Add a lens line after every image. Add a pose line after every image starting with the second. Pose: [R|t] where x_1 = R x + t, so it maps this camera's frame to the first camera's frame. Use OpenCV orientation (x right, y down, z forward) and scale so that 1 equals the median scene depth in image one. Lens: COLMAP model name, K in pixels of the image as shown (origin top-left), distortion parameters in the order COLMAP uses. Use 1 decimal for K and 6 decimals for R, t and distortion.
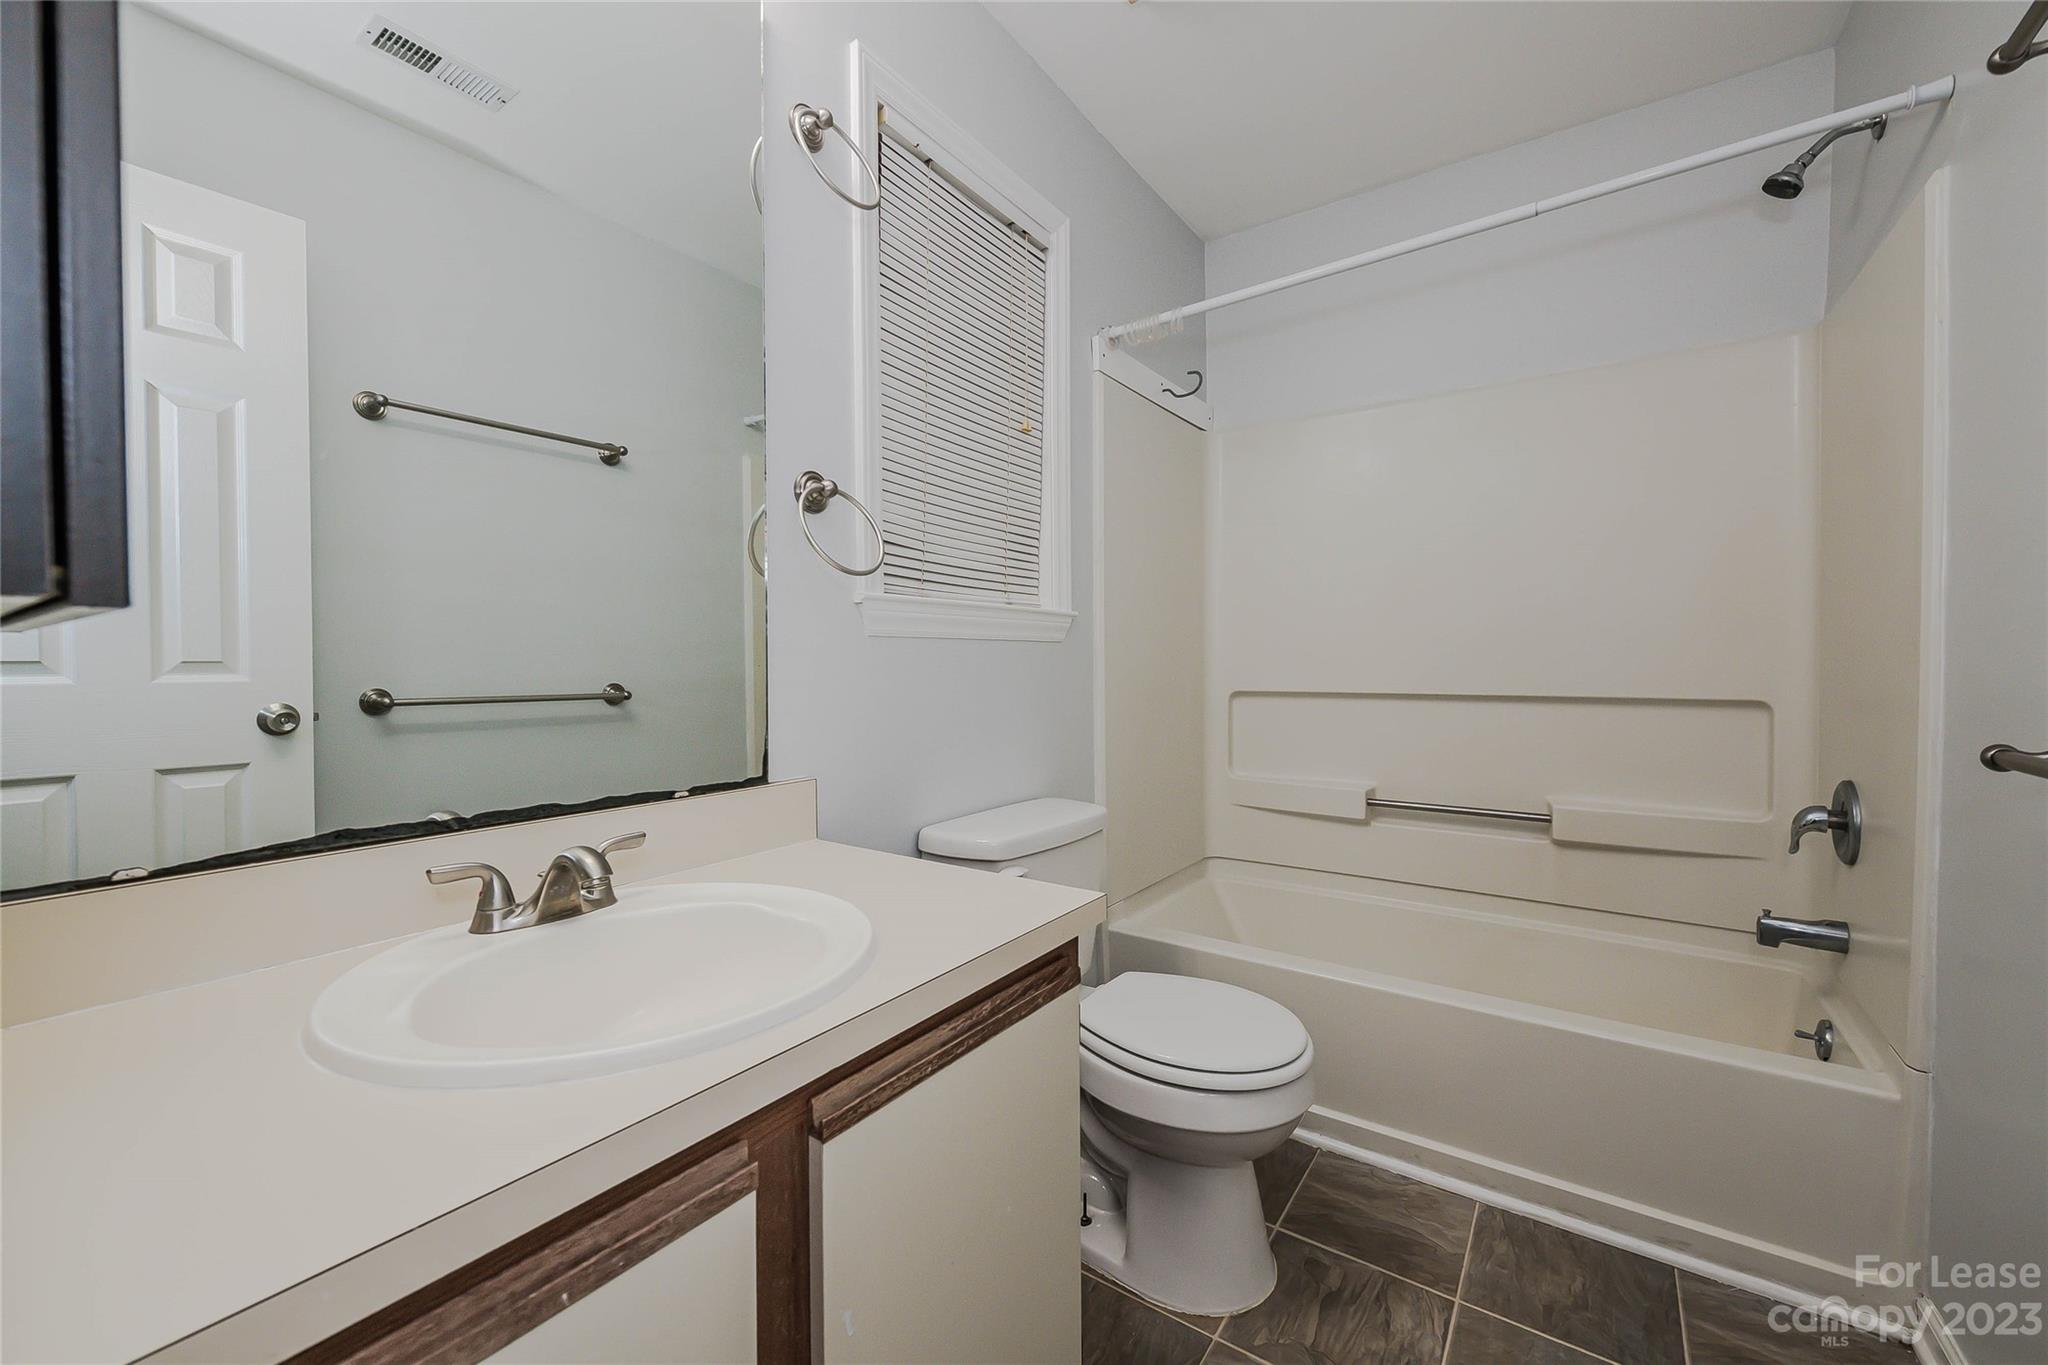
lens RADIAL K [[823.7, 0, 1027.3], [0, 823.7, 679.6], [0, 0, 1]] dist [0.005442, -0.001924]
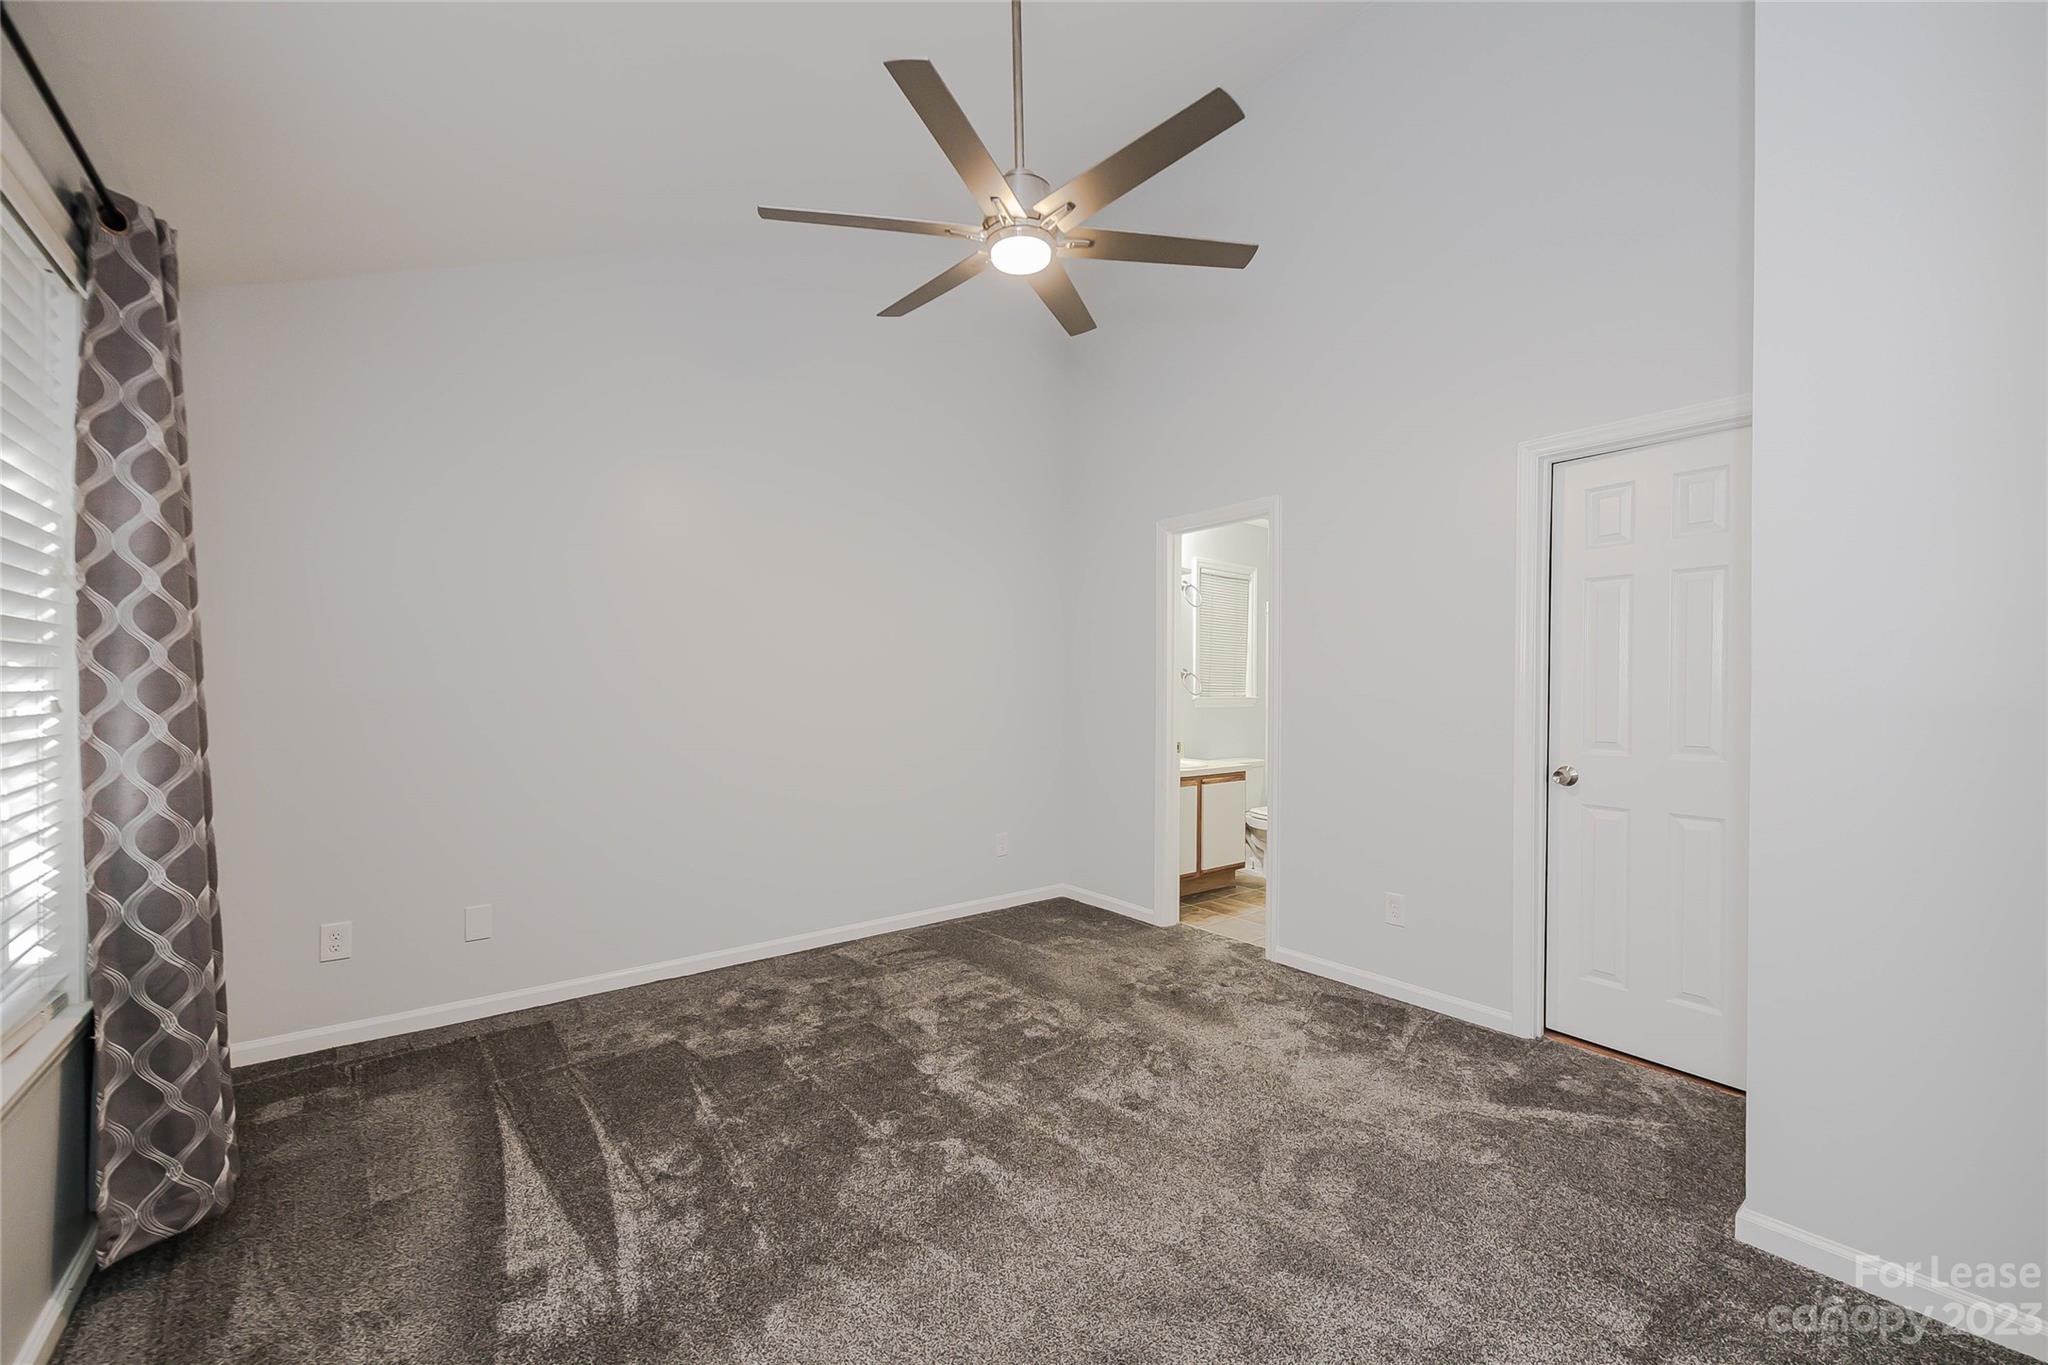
lens RADIAL K [[823.7, 0, 1022.1], [0, 823.7, 683.1], [0, 0, 1]] dist [0.005442, -0.001924]
pose [[0.956386, 0.010591, -0.291912, 0.149967], [-0.016352, 0.999717, -0.017300, -0.088689], [0.291646, 0.021319, 0.956289, -2.833182]]
